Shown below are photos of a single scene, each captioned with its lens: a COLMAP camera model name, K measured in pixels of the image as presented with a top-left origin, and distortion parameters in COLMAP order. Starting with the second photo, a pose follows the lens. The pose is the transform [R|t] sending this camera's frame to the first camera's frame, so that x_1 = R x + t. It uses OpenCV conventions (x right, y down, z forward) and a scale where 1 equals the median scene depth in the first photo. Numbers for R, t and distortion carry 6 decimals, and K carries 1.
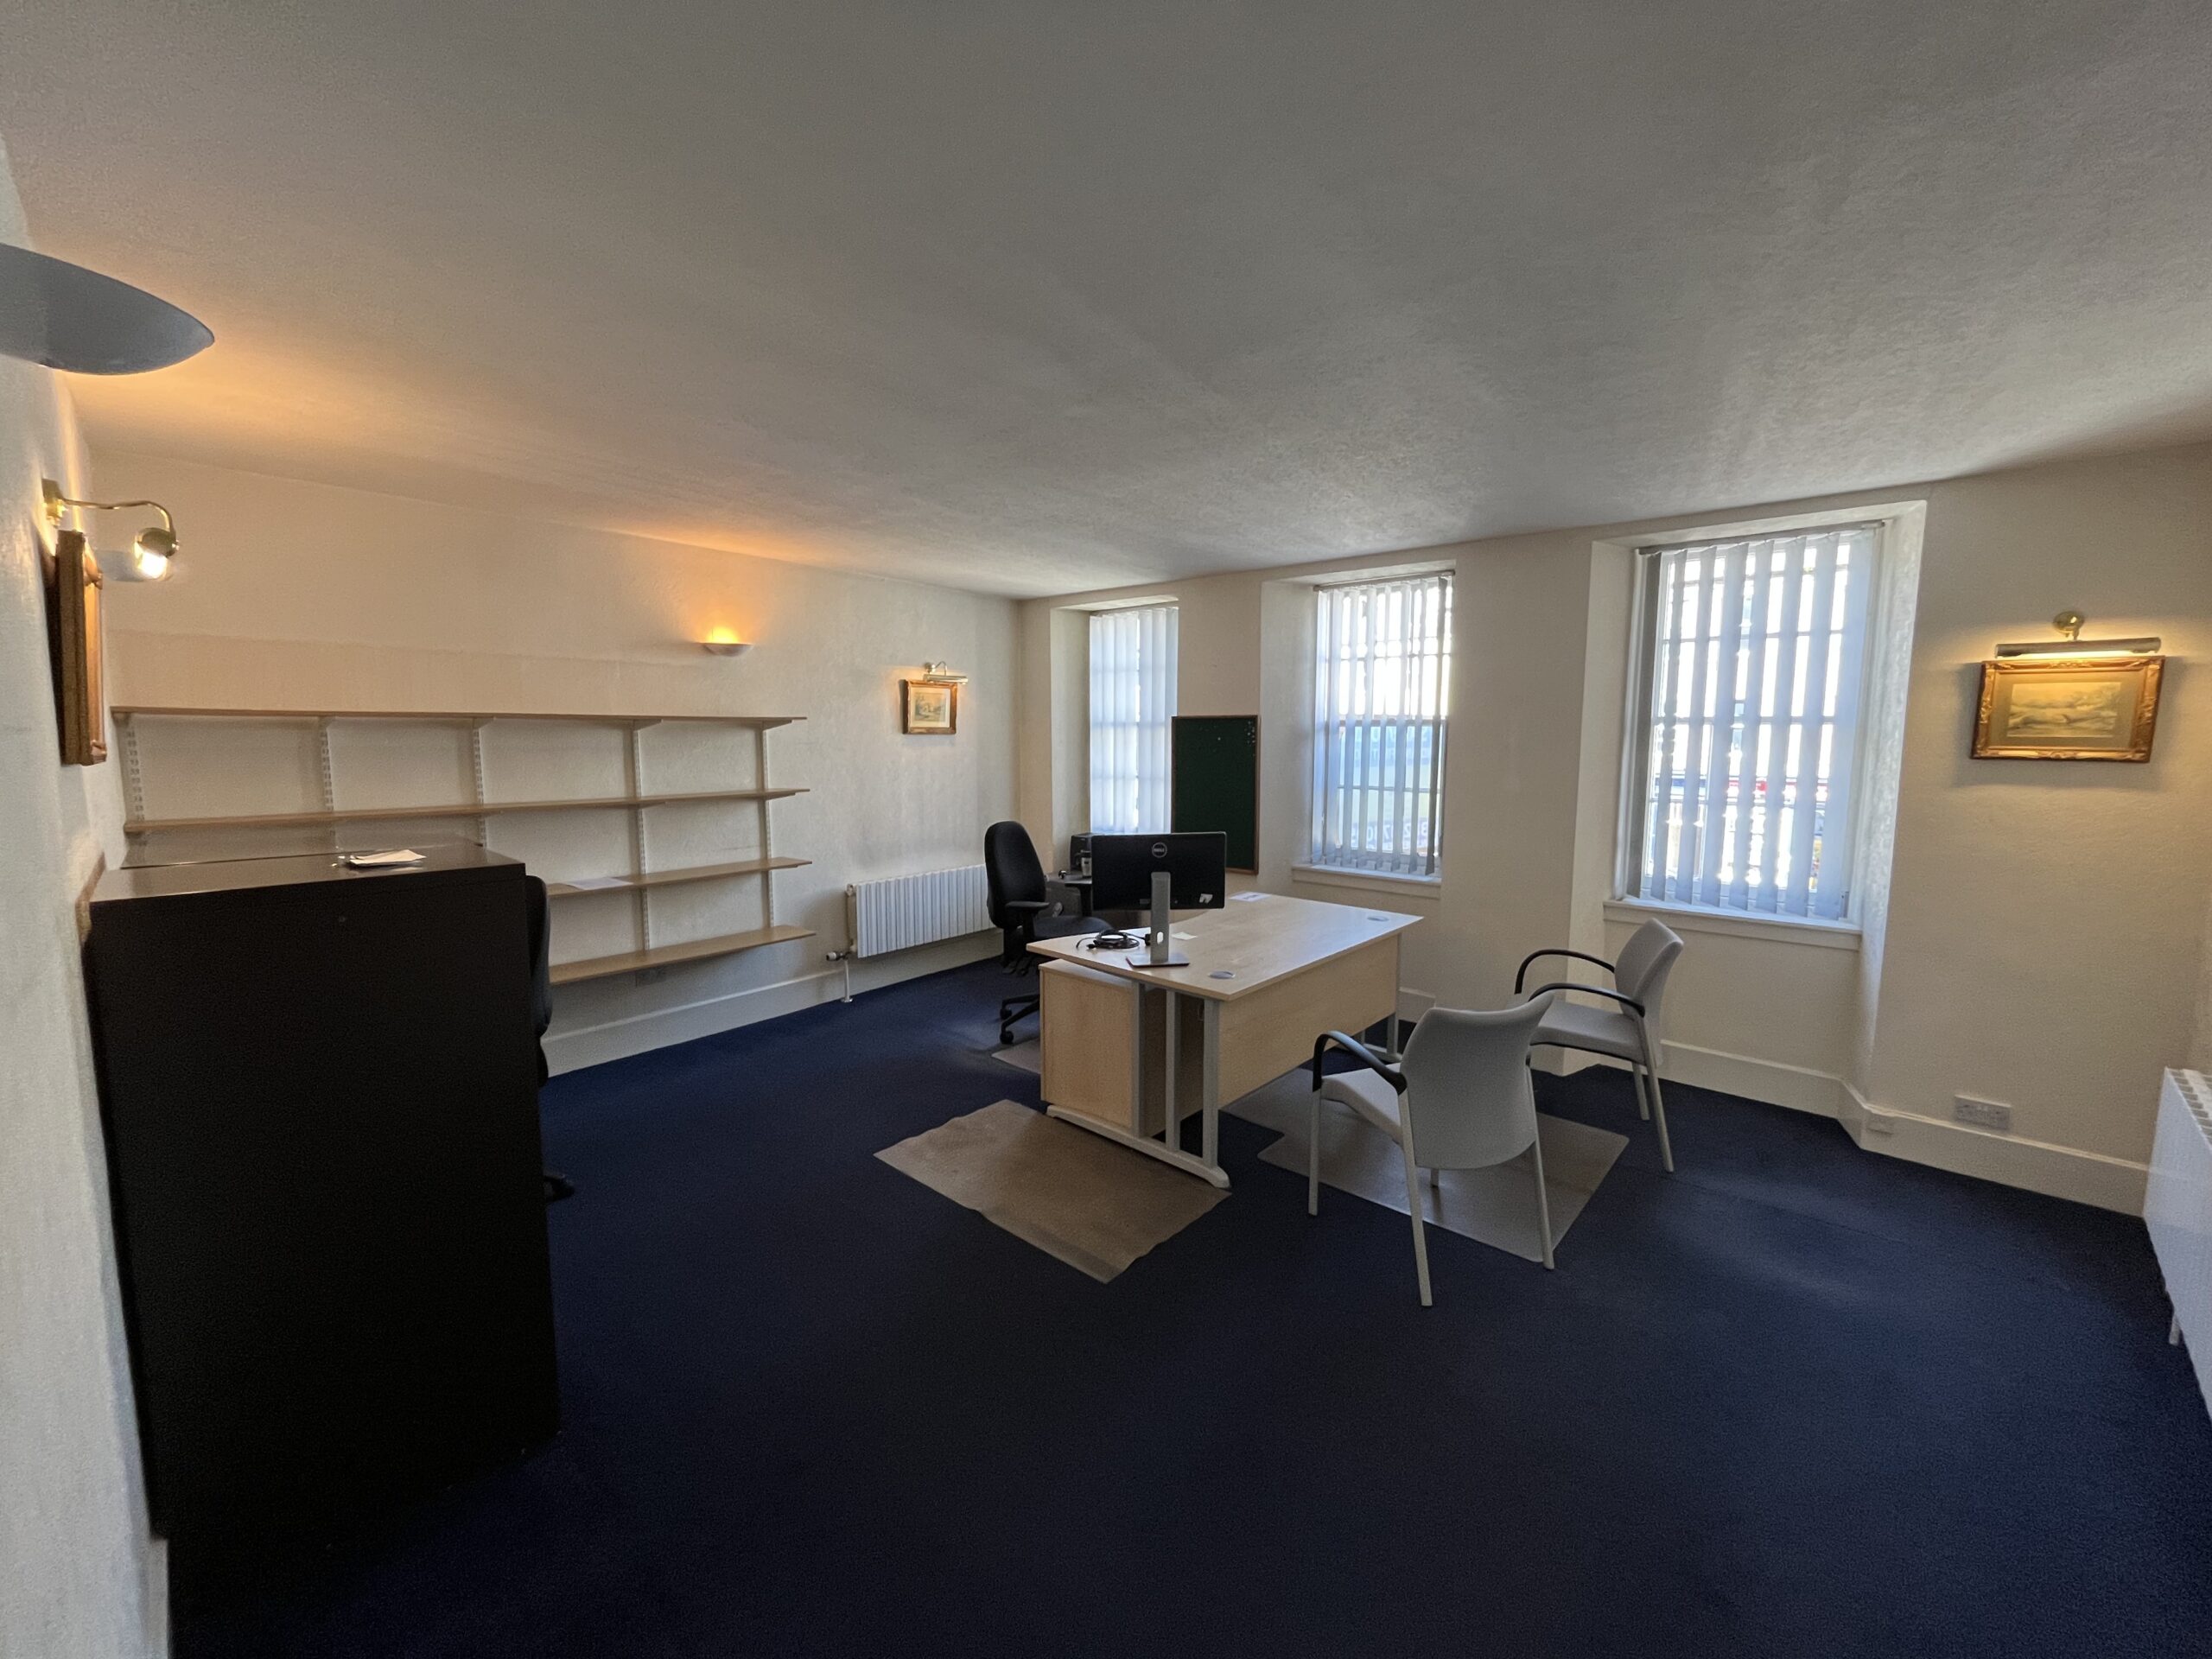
lens RADIAL K [[895.7, 0, 1105.3], [0, 895.7, 824.4], [0, 0, 1]] dist [0.001491, 0.000020]
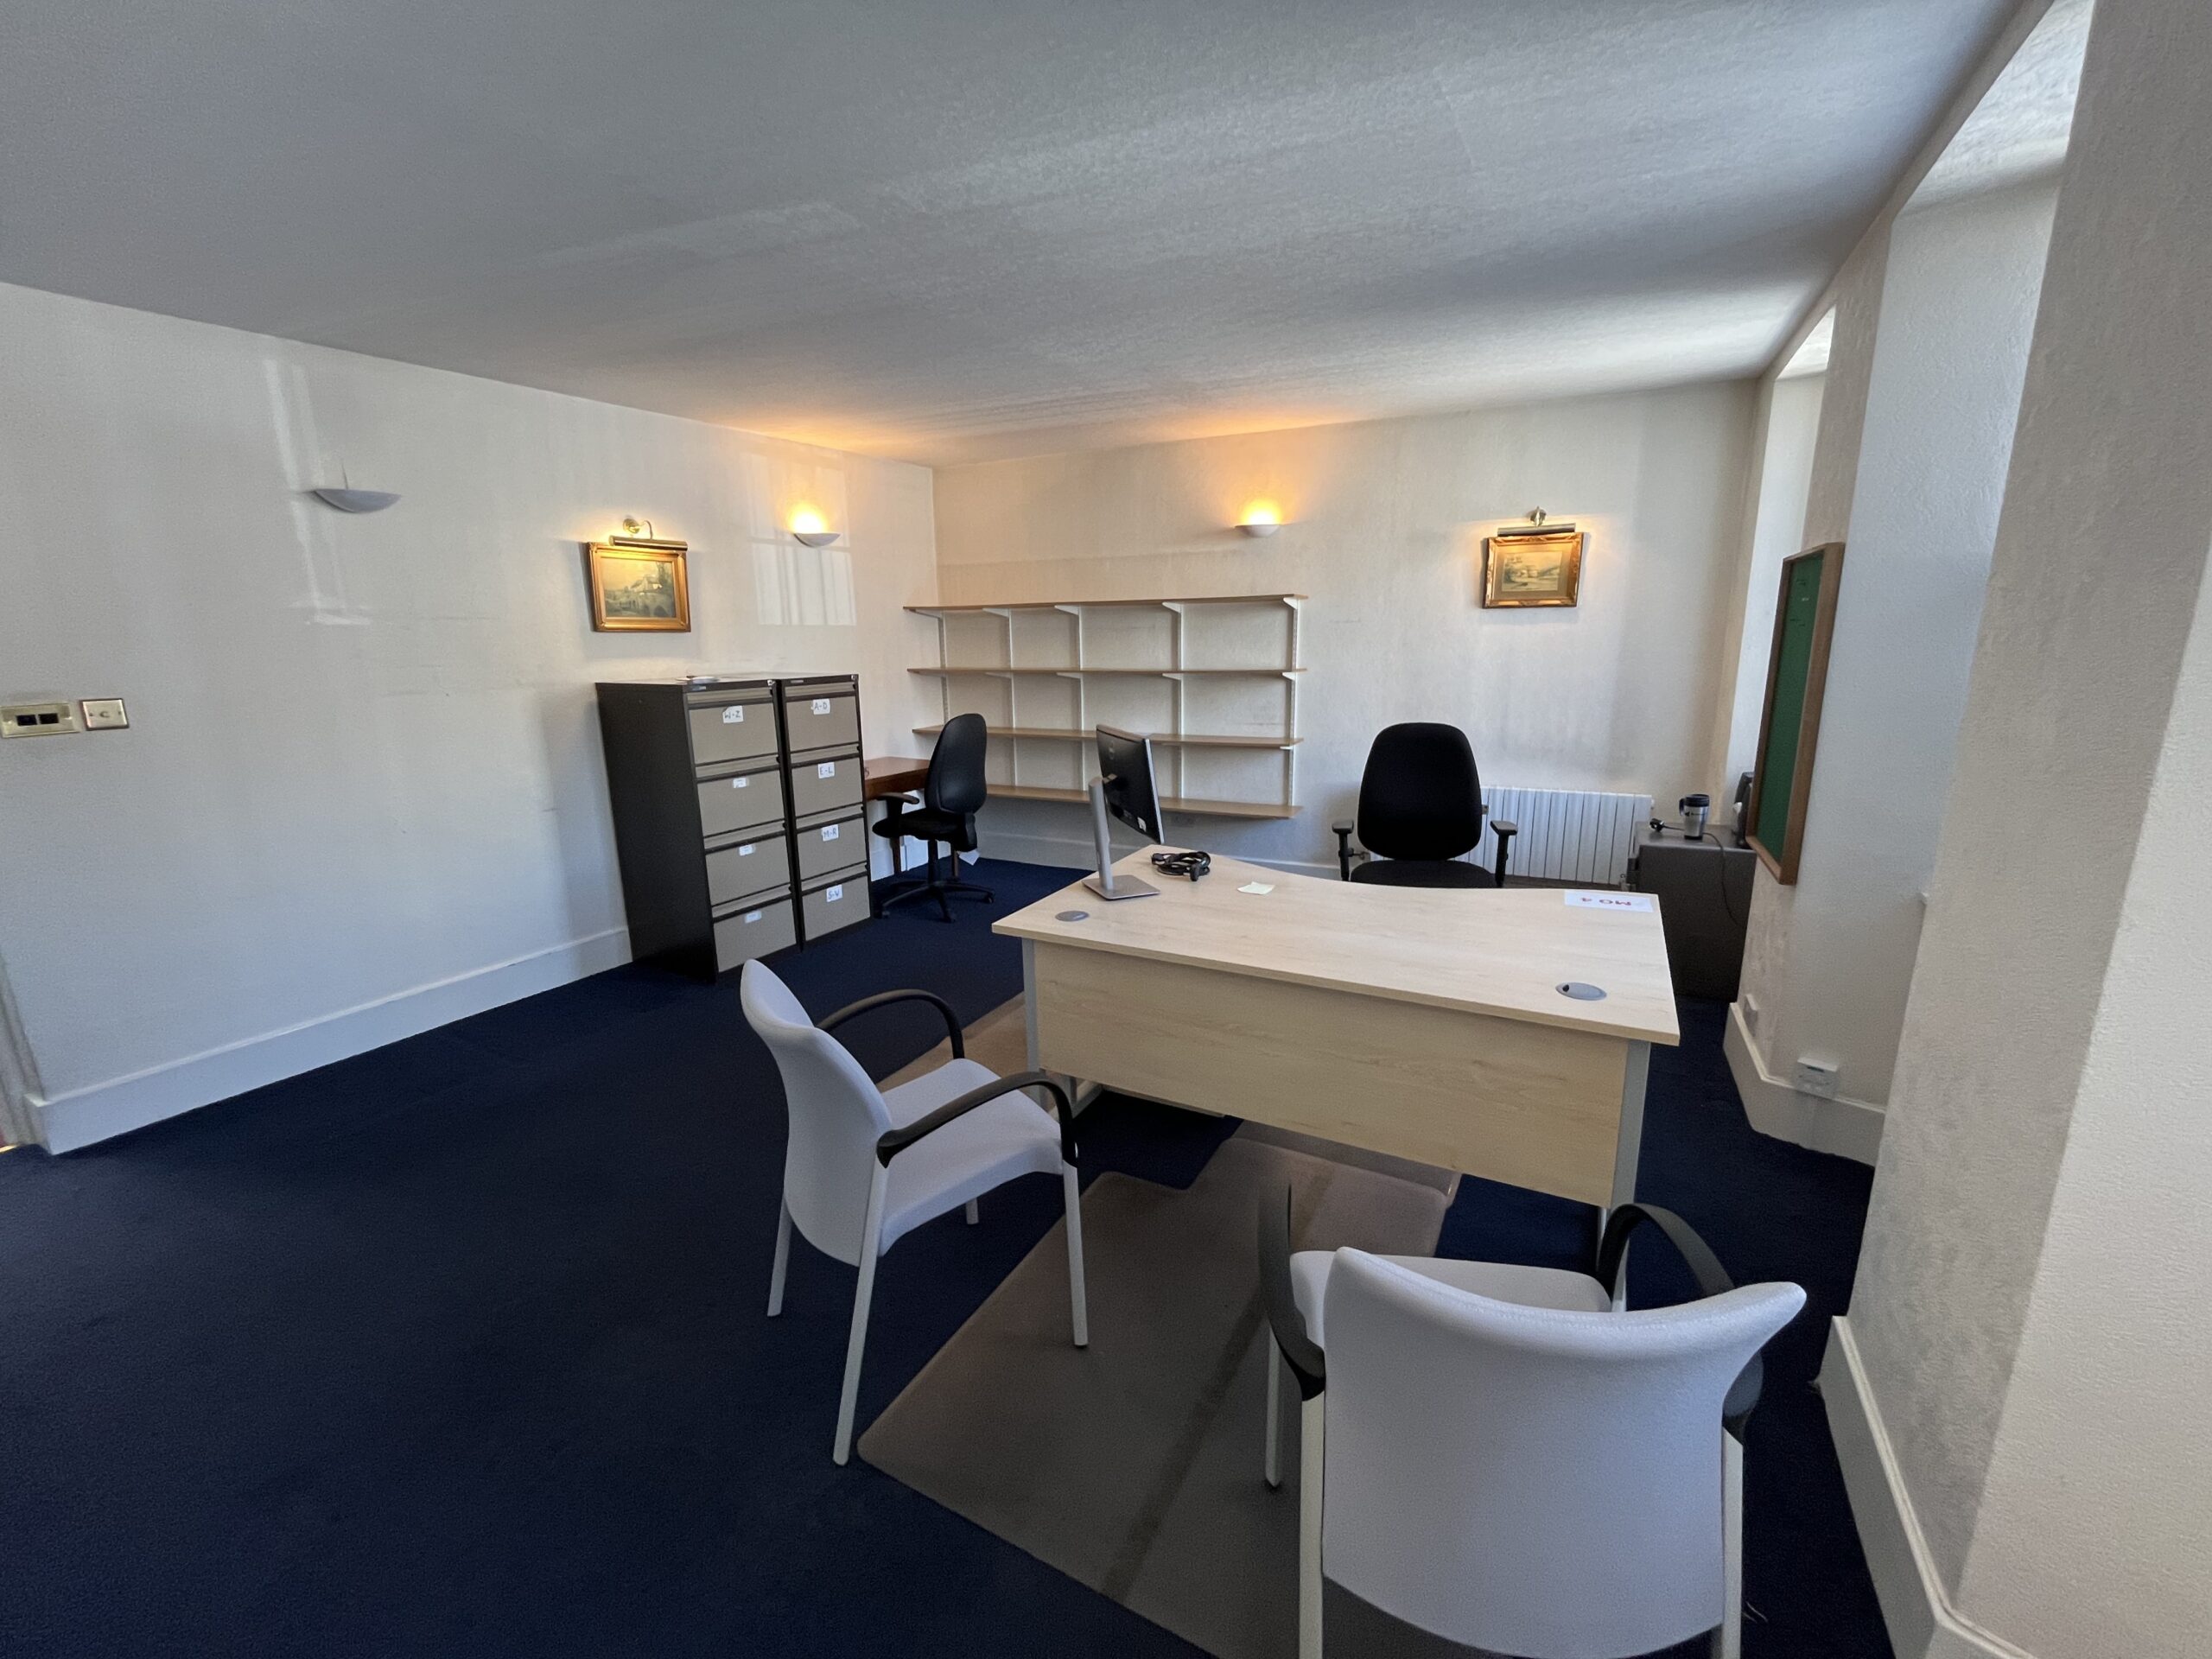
lens RADIAL K [[895.7, 0, 1106.6], [0, 895.7, 833.7], [0, 0, 1]] dist [0.001491, 0.000020]
pose [[0.235694, 0.205050, -0.949949, 0.577268], [-0.082929, 0.978165, 0.190565, -0.032881], [0.968282, 0.033864, 0.247553, 0.565257]]
